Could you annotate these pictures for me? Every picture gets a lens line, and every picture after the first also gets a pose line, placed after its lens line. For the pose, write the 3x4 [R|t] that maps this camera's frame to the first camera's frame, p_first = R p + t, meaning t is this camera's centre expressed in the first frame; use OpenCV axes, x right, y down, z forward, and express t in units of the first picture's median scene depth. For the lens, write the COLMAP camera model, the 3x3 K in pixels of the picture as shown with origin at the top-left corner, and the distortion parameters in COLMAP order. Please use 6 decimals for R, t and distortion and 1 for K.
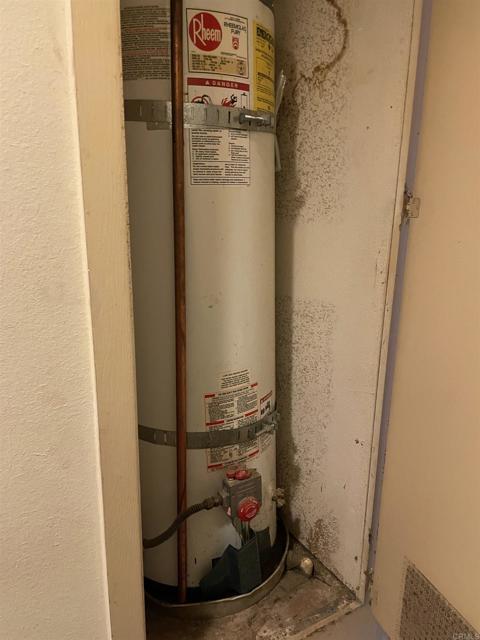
lens RADIAL K [[489.4, 0, 239.7], [0, 489.4, 320.0], [0, 0, 1]] dist [0.055853, -0.082972]
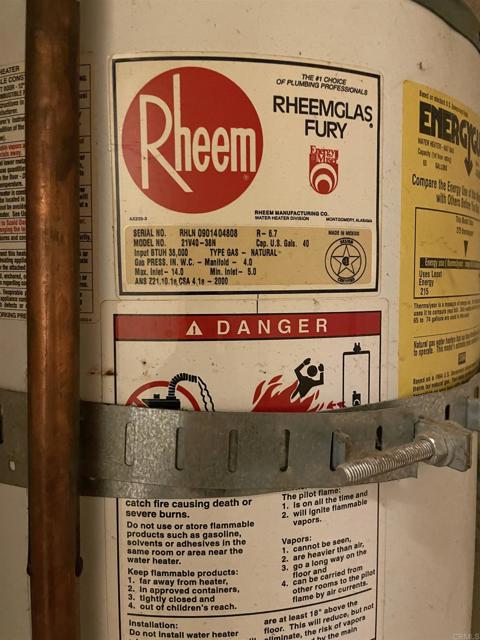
lens RADIAL K [[489.4, 0, 240.6], [0, 489.4, 321.0], [0, 0, 1]] dist [0.055853, -0.082972]
pose [[0.939506, 0.035754, -0.340661, 0.040059], [-0.091489, 0.984599, -0.148980, -0.445581], [0.330088, 0.171134, 0.928308, 0.769582]]
